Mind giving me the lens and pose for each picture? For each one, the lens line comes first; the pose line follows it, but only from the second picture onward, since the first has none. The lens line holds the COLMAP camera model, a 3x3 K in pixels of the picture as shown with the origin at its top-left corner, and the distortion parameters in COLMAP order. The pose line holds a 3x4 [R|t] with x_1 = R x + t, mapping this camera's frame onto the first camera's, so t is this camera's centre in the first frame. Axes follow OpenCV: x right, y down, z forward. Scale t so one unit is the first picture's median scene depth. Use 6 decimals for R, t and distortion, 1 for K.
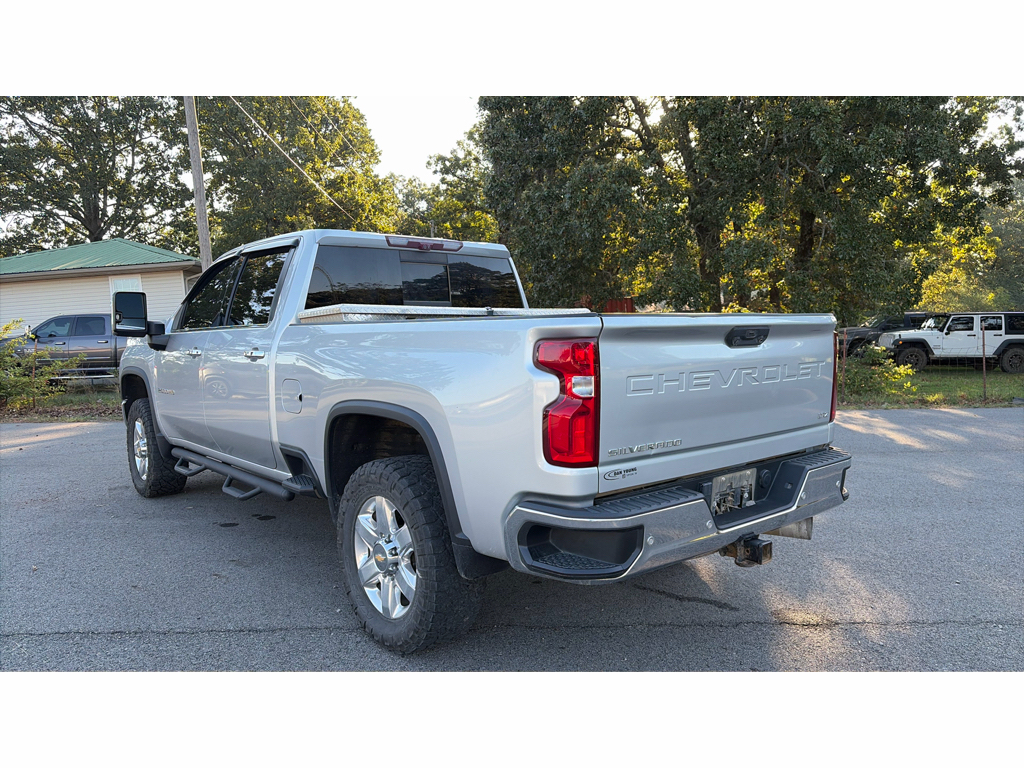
lens RADIAL K [[702.1, 0, 512.0], [0, 702.1, 384.0], [0, 0, 1]] dist [0.065740, -0.070532]
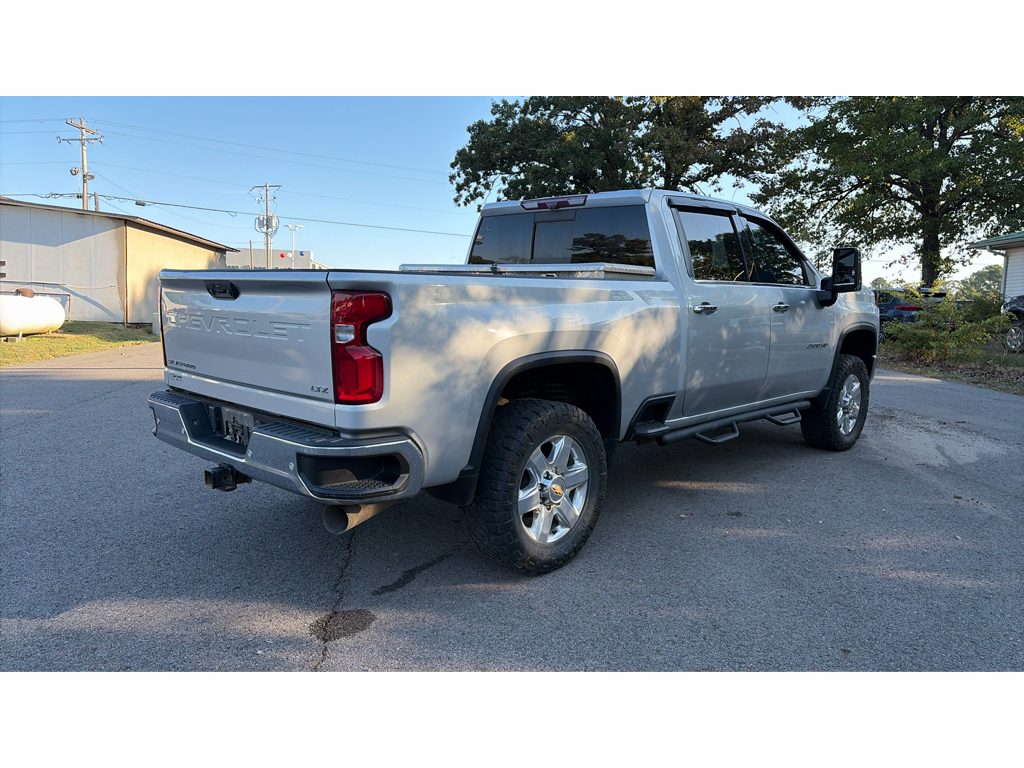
lens RADIAL K [[702.1, 0, 512.0], [0, 702.1, 384.0], [0, 0, 1]] dist [0.065740, -0.070532]
pose [[0.120723, 0.148878, -0.981459, 1.185719], [-0.089851, 0.986270, 0.138556, -0.091539], [0.988612, 0.071458, 0.132442, 1.023797]]
